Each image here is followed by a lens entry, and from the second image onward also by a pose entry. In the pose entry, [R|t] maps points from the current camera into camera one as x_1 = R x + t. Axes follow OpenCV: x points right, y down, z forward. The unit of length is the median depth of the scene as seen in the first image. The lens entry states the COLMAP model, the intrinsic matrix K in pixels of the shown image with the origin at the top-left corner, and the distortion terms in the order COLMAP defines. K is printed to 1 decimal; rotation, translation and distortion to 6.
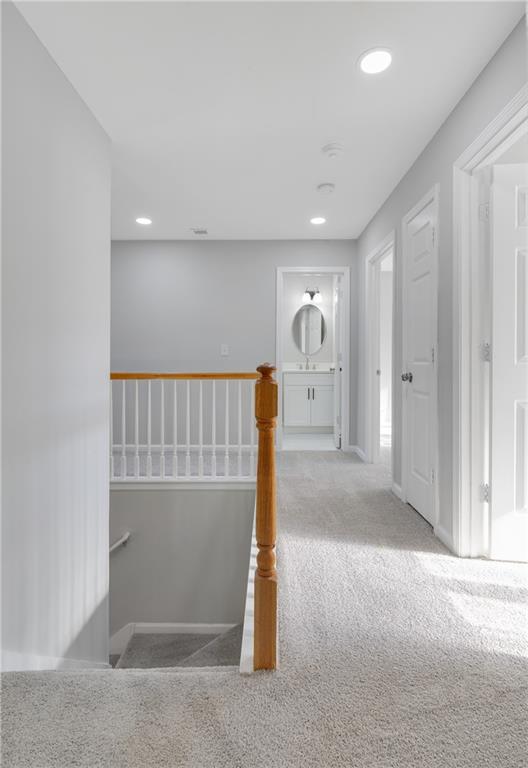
lens RADIAL K [[350.6, 0, 264.6], [0, 350.6, 366.4], [0, 0, 1]] dist [0.000027, 0.000001]
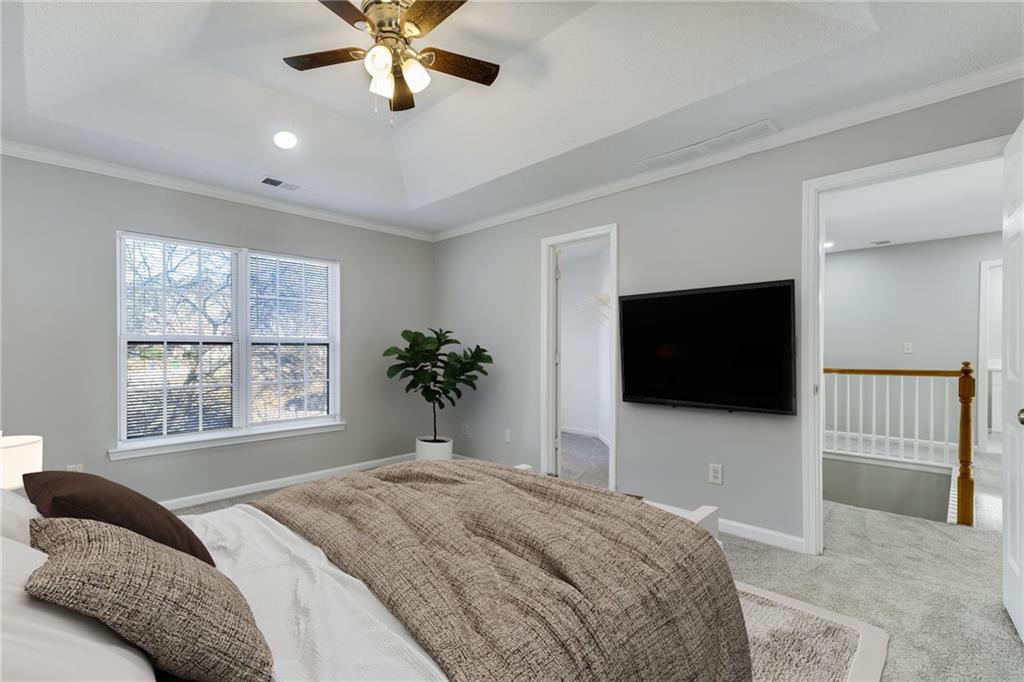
lens RADIAL K [[459.3, 0, 506.6], [0, 459.3, 356.1], [0, 0, 1]] dist [0.000158, 0.000350]
pose [[0.716684, 0.006621, -0.697367, -0.036885], [-0.001372, 0.999966, 0.008084, -0.074786], [0.697397, -0.004837, 0.716669, -1.963851]]
